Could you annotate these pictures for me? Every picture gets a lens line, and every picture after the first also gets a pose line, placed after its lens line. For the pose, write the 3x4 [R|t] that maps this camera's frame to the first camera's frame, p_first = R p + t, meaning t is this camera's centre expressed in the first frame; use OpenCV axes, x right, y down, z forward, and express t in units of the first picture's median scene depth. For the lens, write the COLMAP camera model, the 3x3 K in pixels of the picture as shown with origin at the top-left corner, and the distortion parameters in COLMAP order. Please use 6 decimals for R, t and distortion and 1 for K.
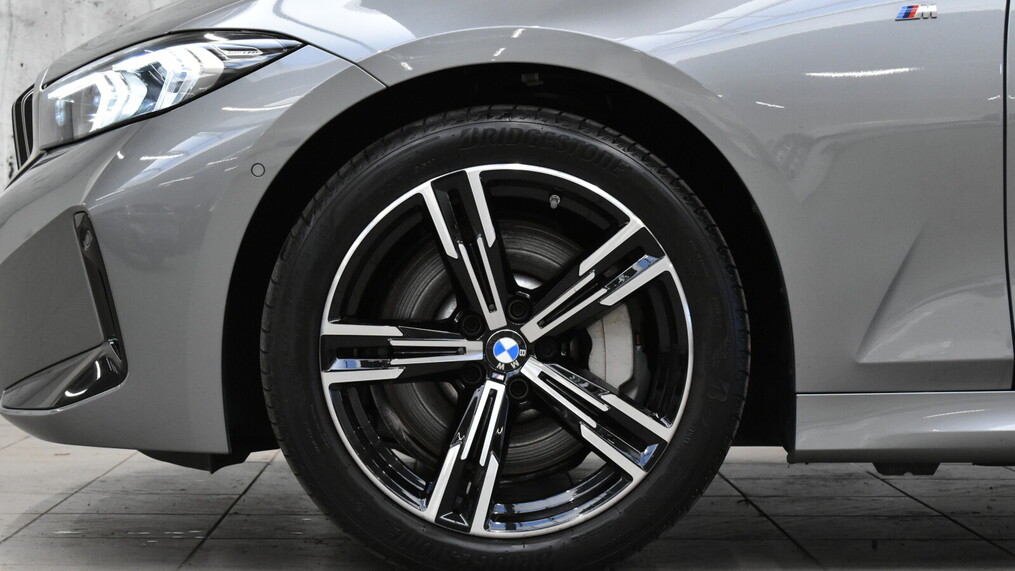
lens RADIAL K [[2423.0, 0, 507.9], [0, 2423.0, 286.3], [0, 0, 1]] dist [0.013136, 0.000000]
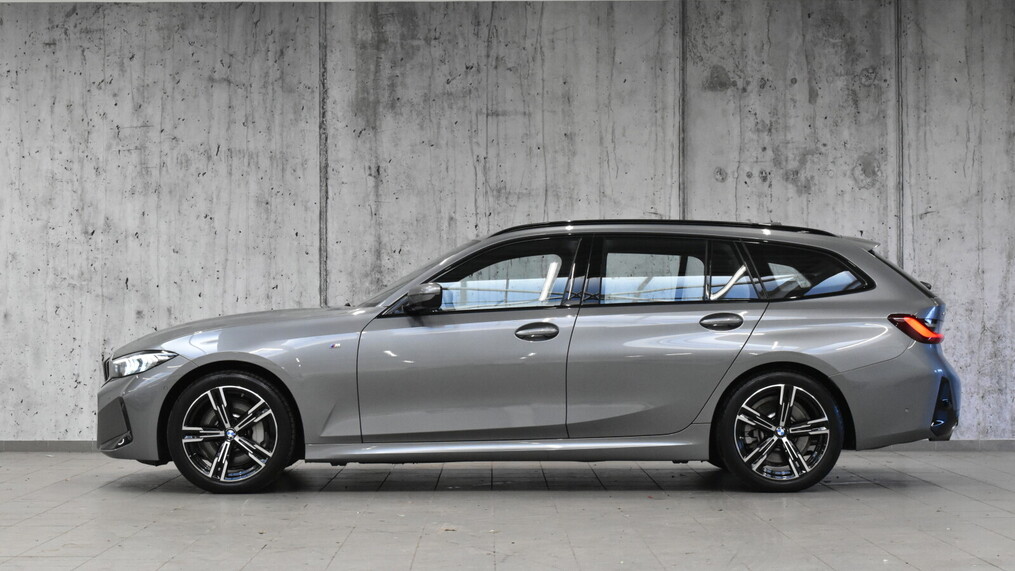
lens RADIAL K [[2166.5, 0, 507.2], [0, 2166.5, 285.1], [0, 0, 1]] dist [0.018383, 0.000000]
pose [[0.999824, -0.005395, -0.017982, 0.505460], [0.004855, 0.999541, -0.029890, -0.105159], [0.018135, 0.029797, 0.999391, -2.461744]]
